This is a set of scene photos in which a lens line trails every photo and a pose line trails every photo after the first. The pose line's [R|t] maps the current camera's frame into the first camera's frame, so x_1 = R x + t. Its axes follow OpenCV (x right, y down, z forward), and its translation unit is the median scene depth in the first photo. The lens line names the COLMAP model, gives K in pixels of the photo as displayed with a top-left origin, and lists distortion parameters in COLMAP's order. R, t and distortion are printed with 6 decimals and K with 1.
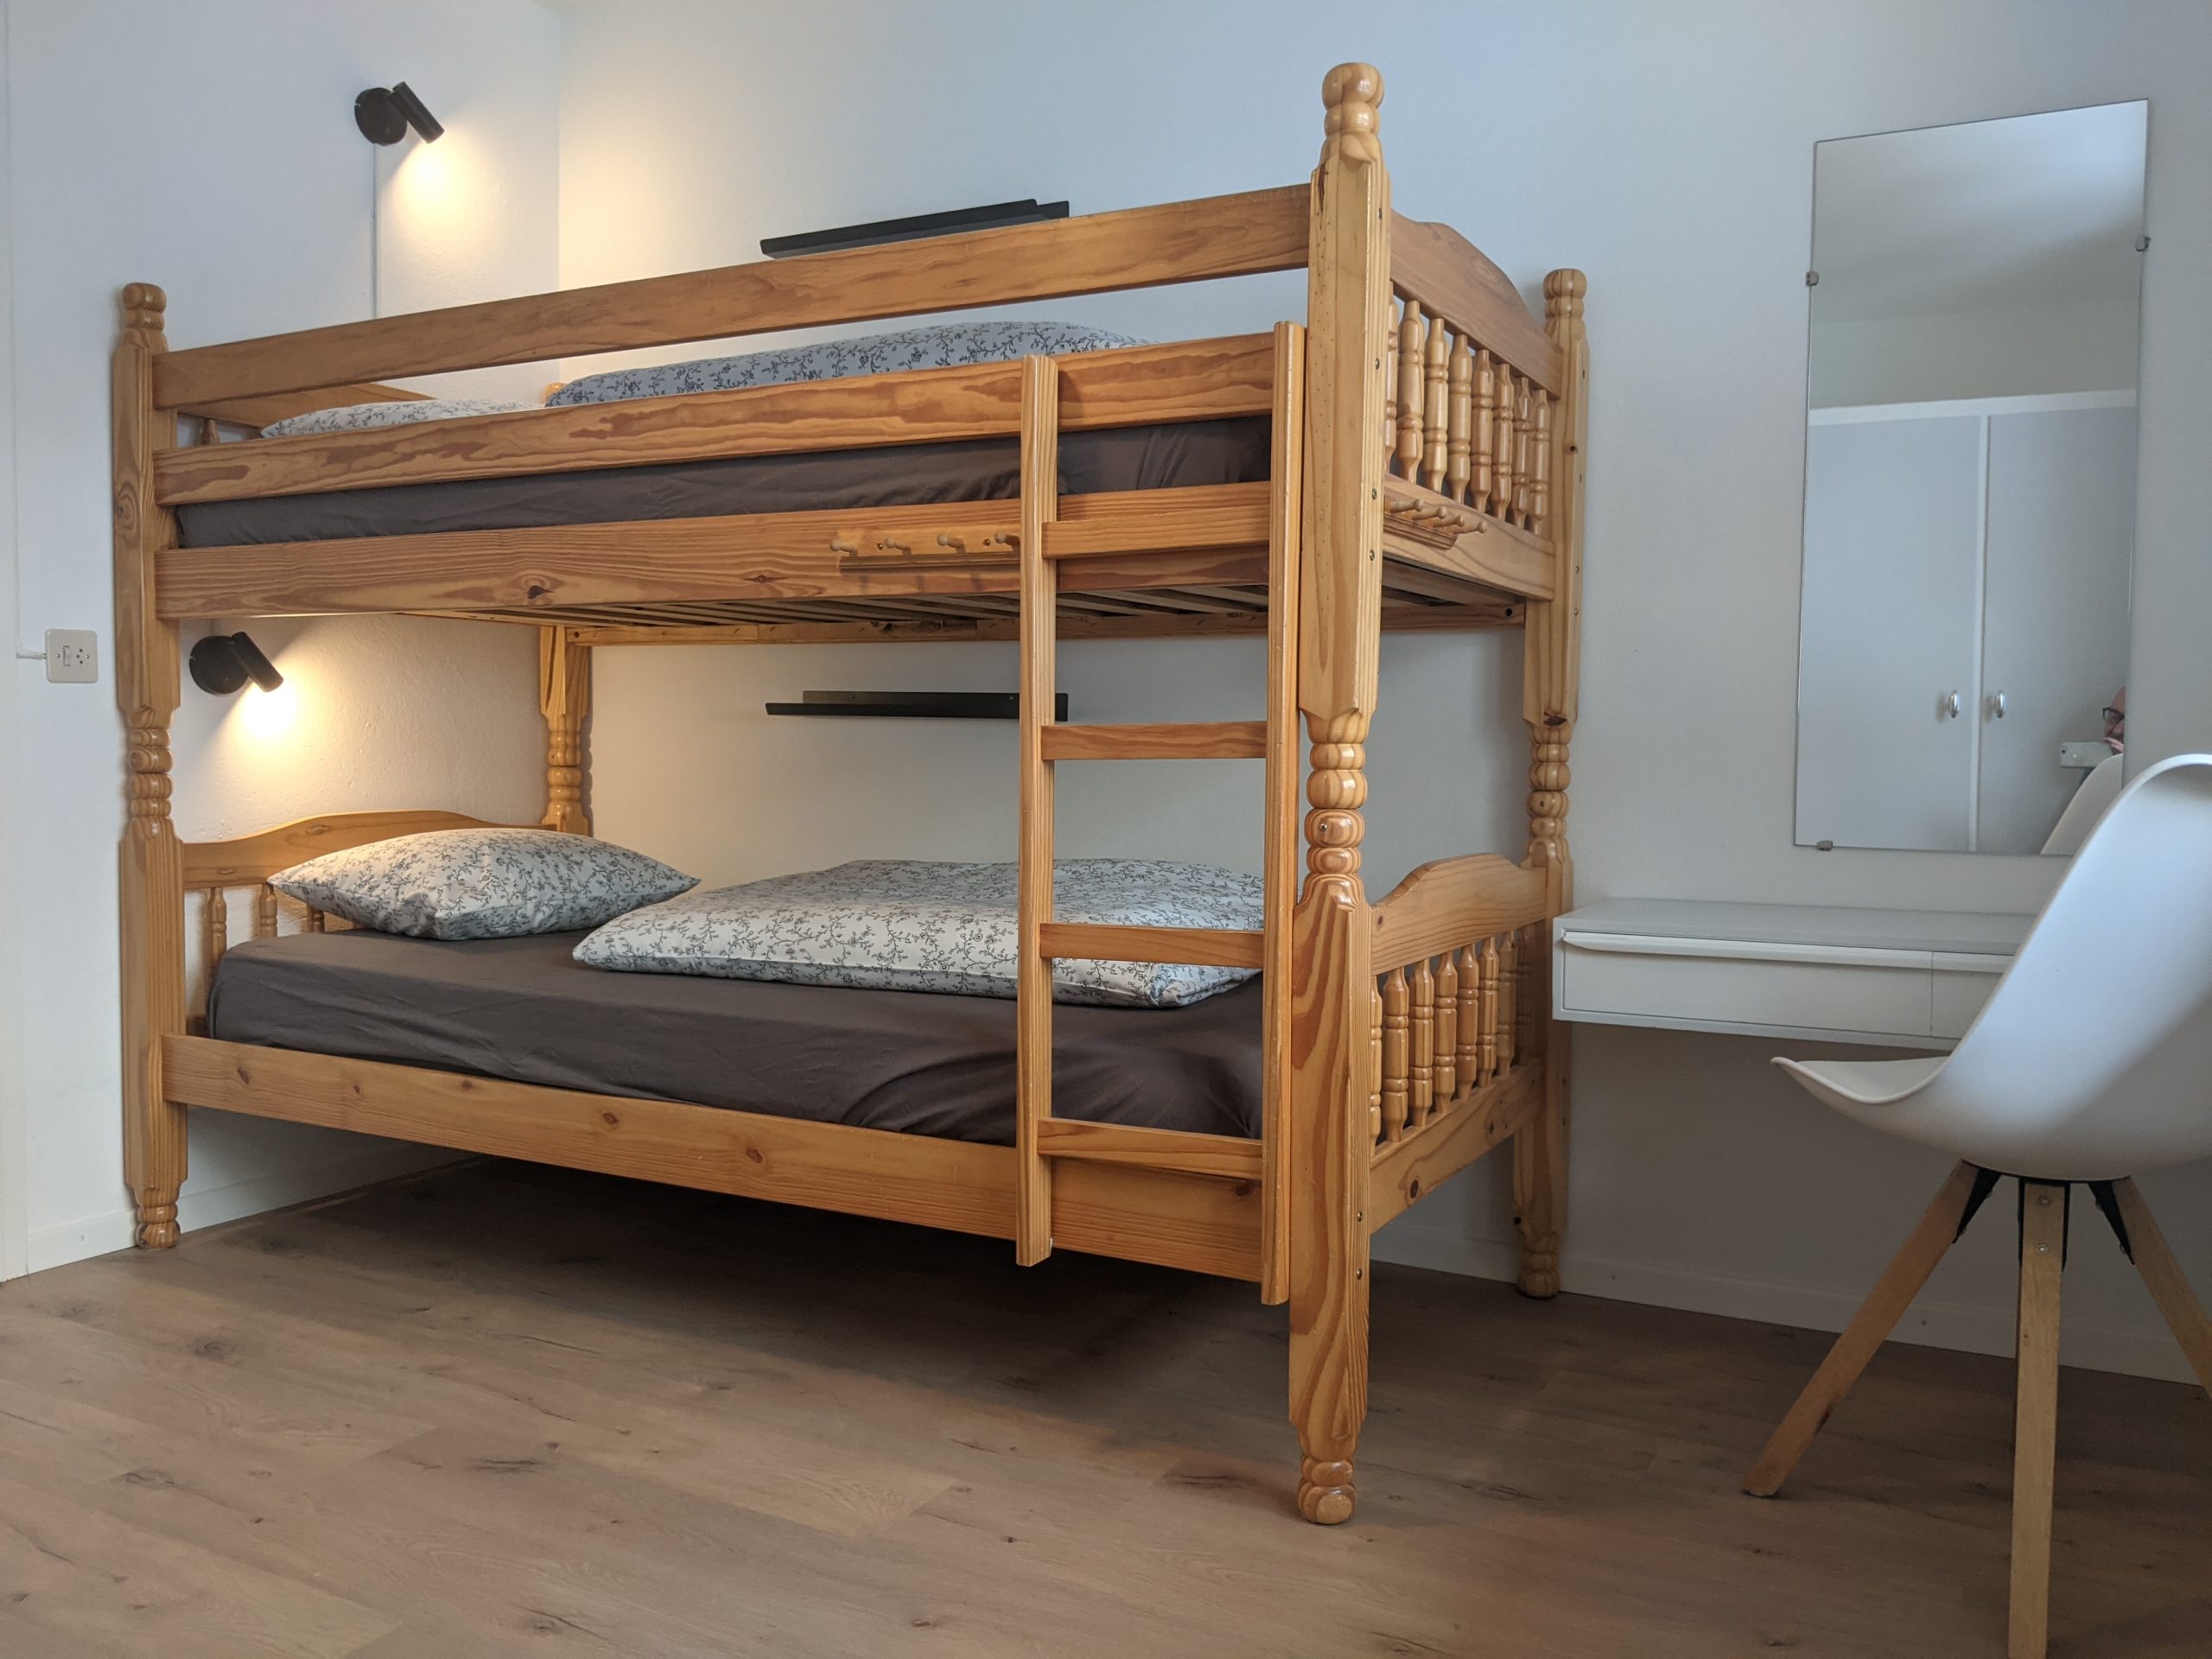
lens RADIAL K [[1733.7, 0, 1106.0], [0, 1733.7, 829.5], [0, 0, 1]] dist [0.095767, -0.209062]
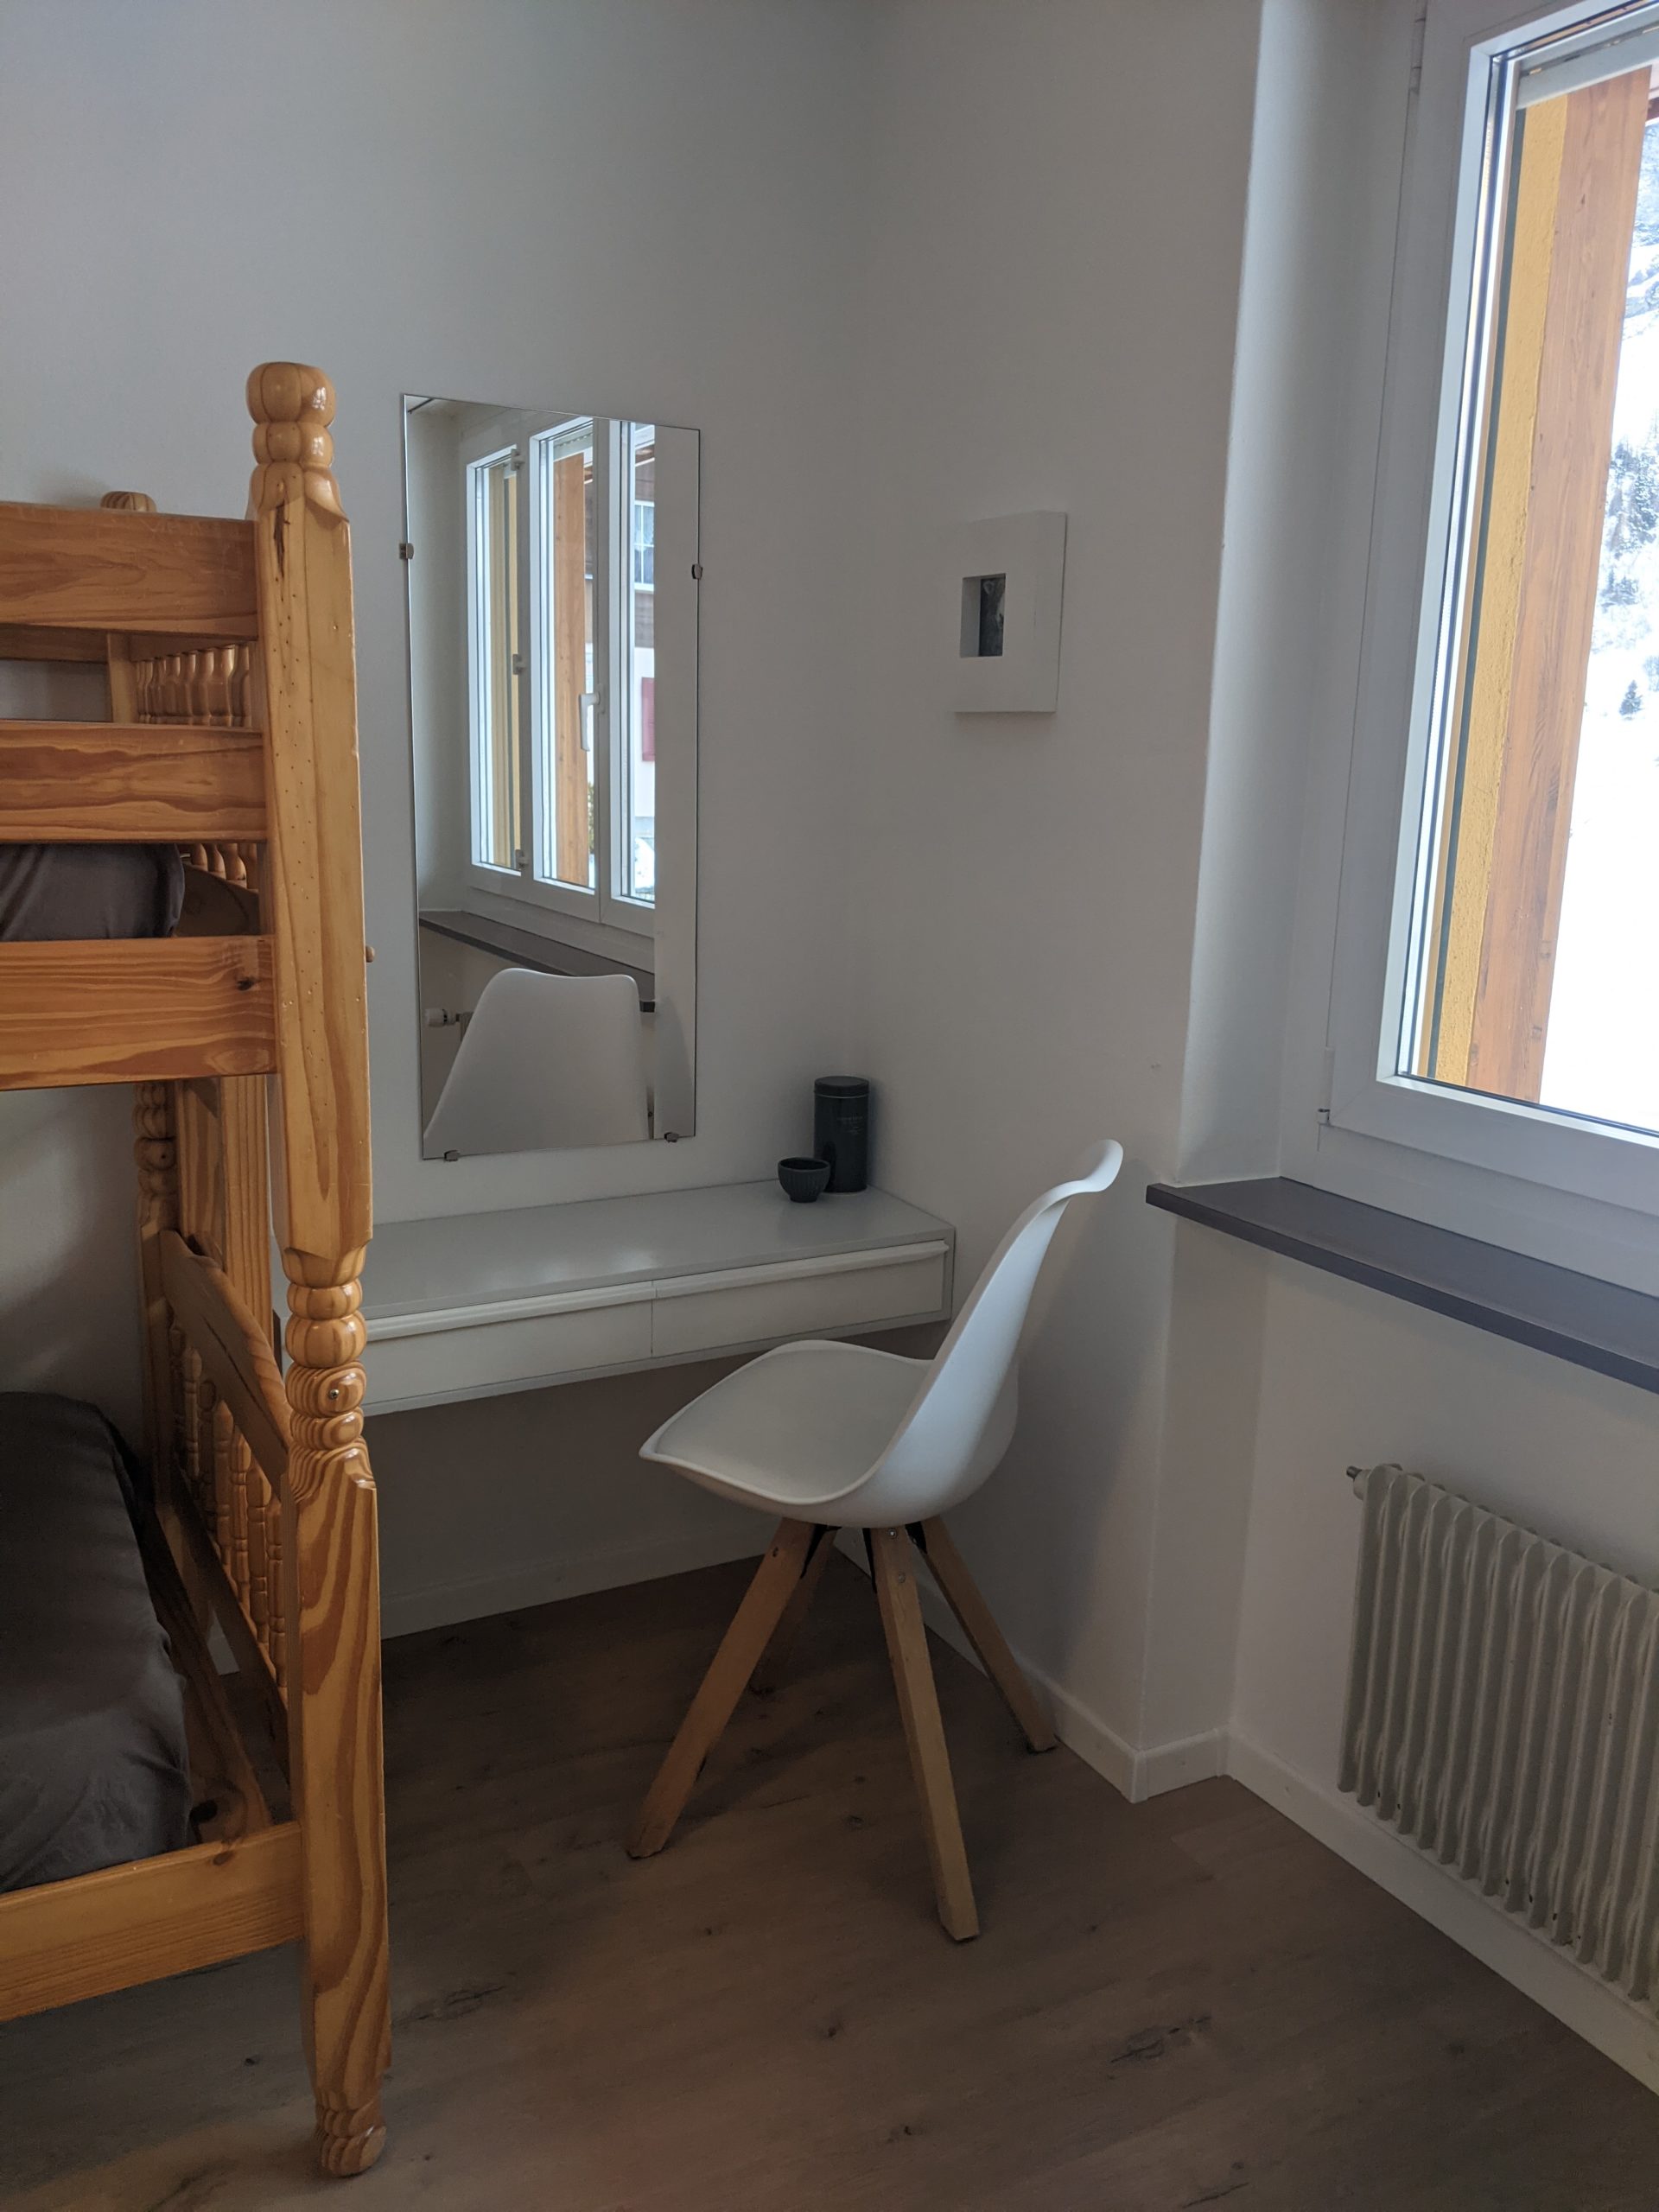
lens RADIAL K [[1777.4, 0, 829.5], [0, 1777.4, 1106.0], [0, 0, 1]] dist [0.098394, -0.225705]
pose [[0.536146, -0.180659, 0.824566, -0.382113], [0.041008, 0.981250, 0.188324, -0.262938], [-0.843128, -0.067155, 0.533502, 0.403595]]
